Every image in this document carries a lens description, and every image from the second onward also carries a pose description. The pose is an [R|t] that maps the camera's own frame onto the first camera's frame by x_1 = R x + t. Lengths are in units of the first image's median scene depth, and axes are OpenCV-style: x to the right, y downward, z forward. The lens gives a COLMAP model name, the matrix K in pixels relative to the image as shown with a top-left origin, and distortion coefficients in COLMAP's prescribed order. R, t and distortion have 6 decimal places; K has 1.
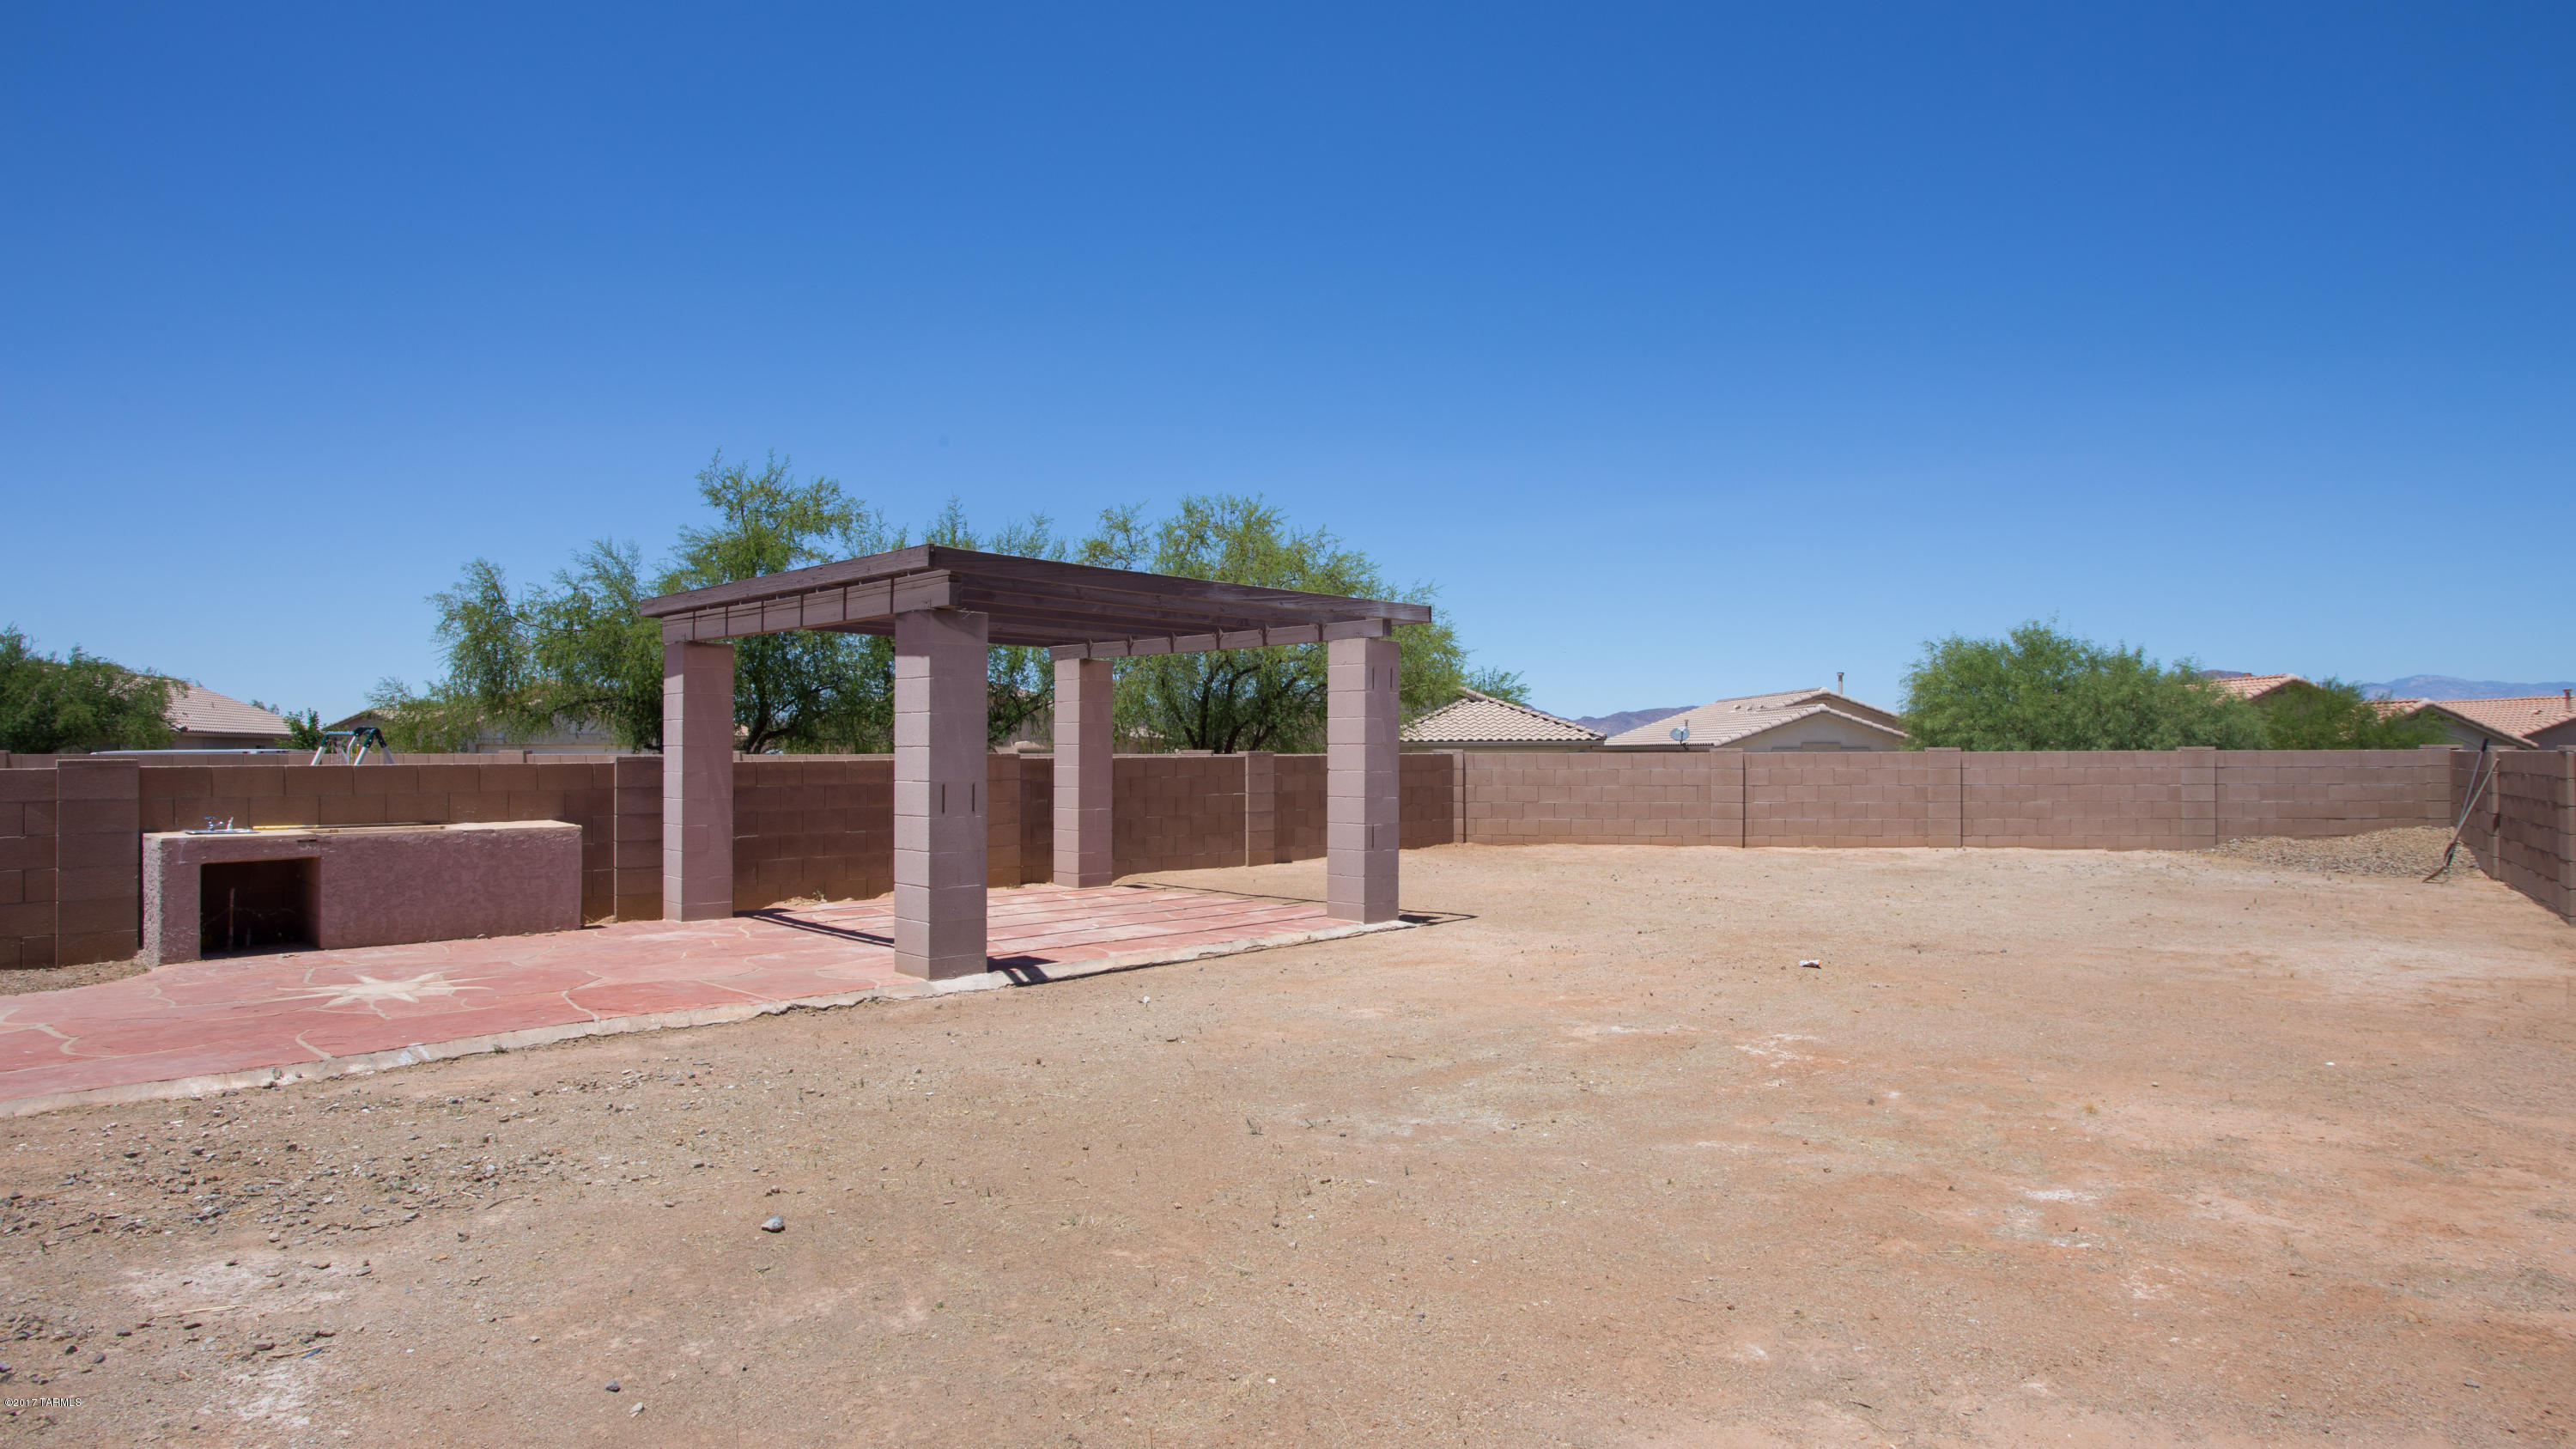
lens RADIAL K [[1630.5, 0, 1288.0], [0, 1630.5, 724.5], [0, 0, 1]] dist [-0.000185, -0.000191]
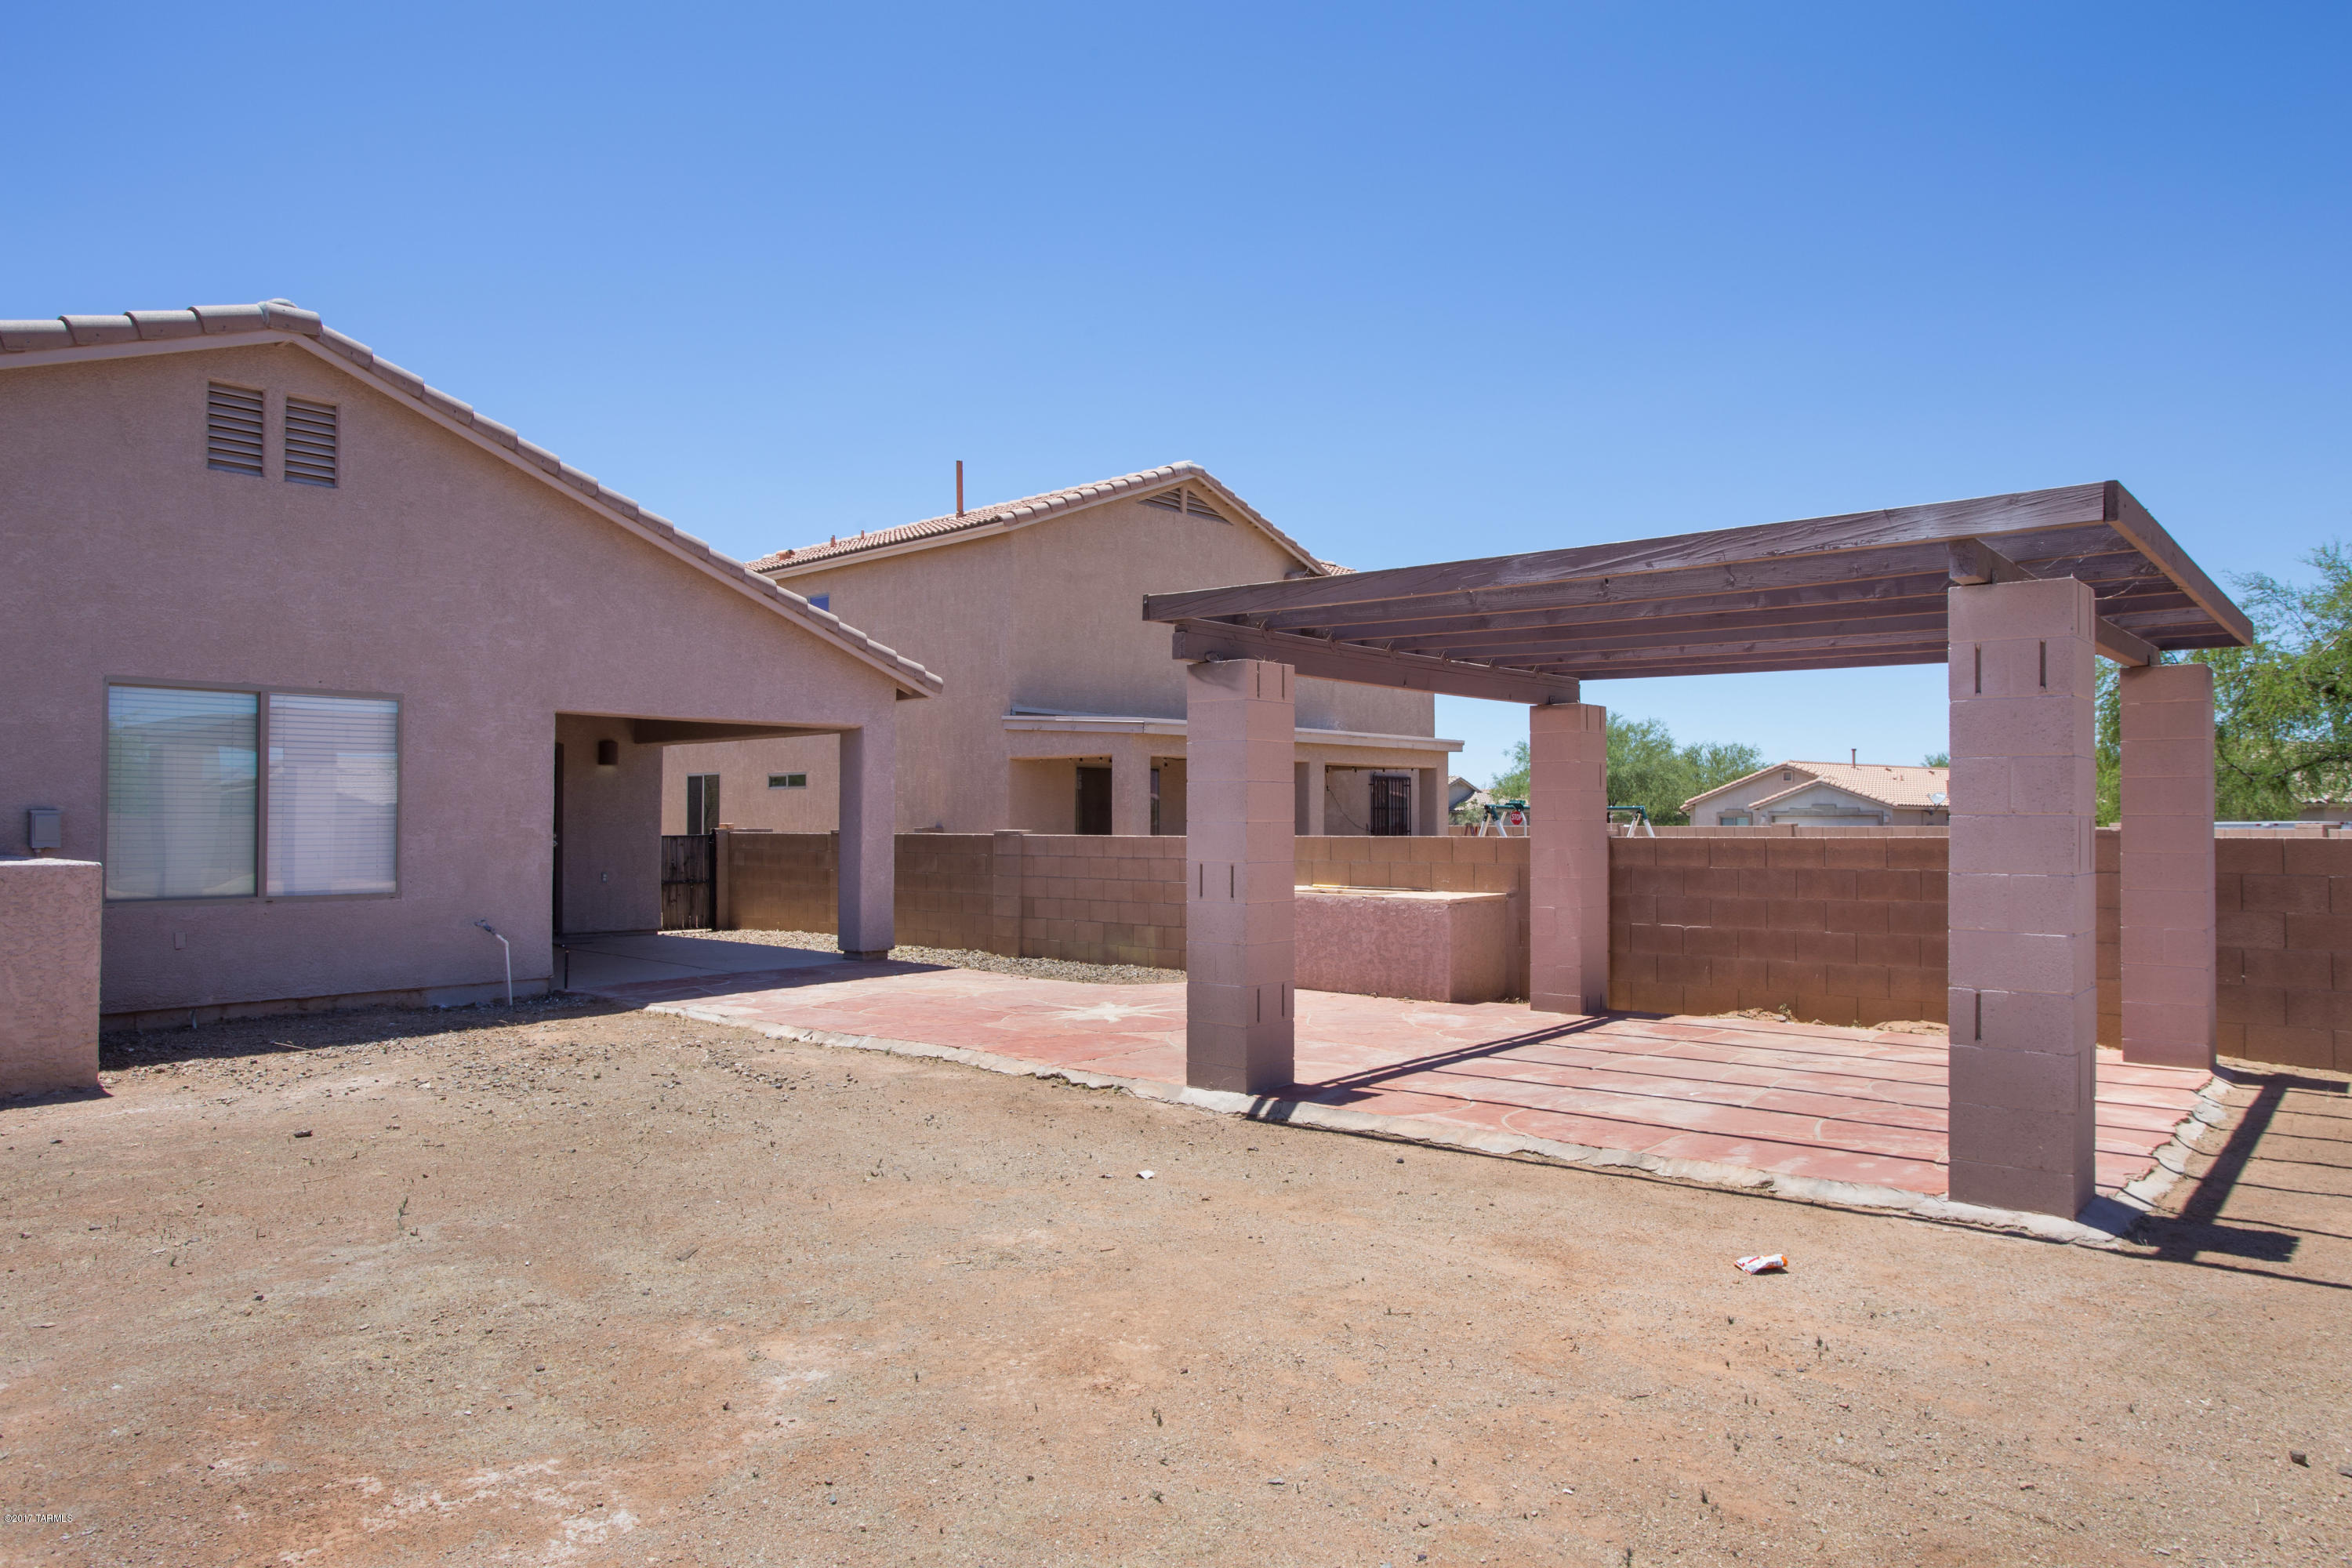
lens RADIAL K [[1504.1, 0, 1176.0], [0, 1504.1, 784.0], [0, 0, 1]] dist [-0.045477, 0.035224]
pose [[0.003458, -0.026732, -0.999637, 0.505211], [0.015752, 0.999520, -0.026674, 0.012731], [0.999870, -0.015654, 0.003878, 0.837683]]
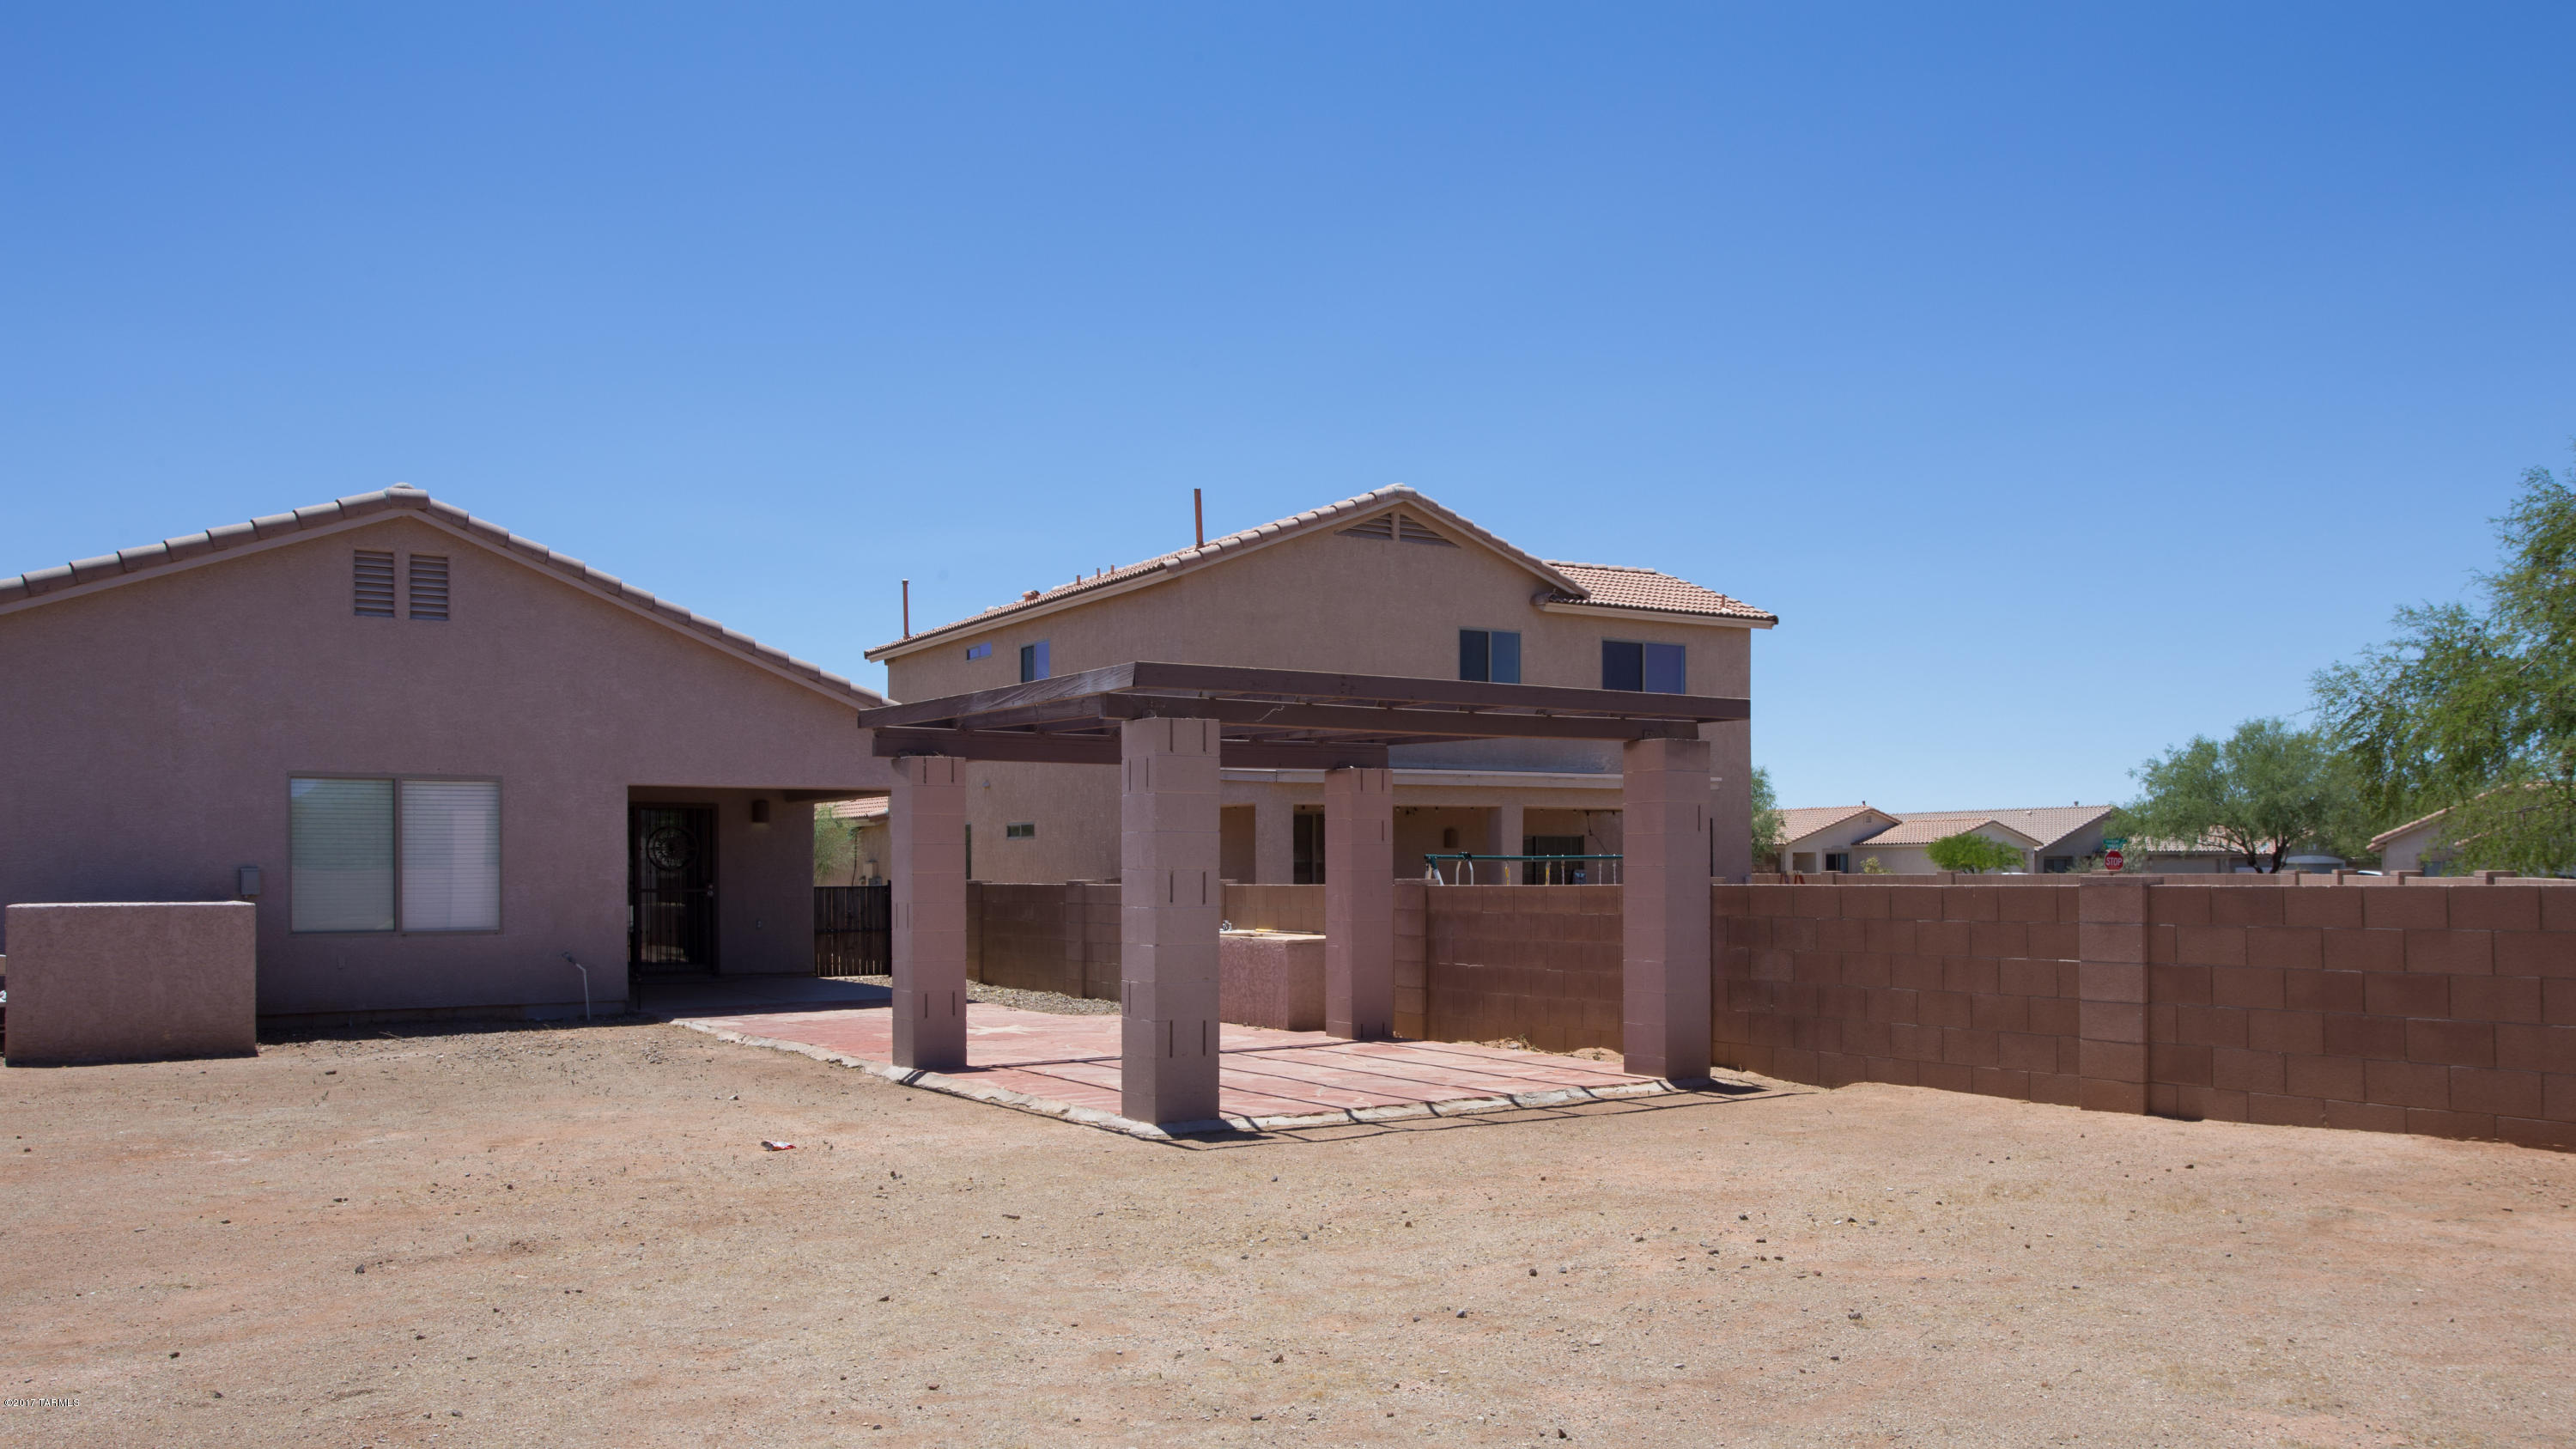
lens RADIAL K [[2043.4, 0, 1288.4], [0, 2043.4, 865.5], [0, 0, 1]] dist [-0.008675, -0.001210]
pose [[-0.291369, -0.002737, -0.956607, 0.945986], [0.018384, 0.999795, -0.008460, 0.021419], [0.956434, -0.020052, -0.291259, 1.420218]]
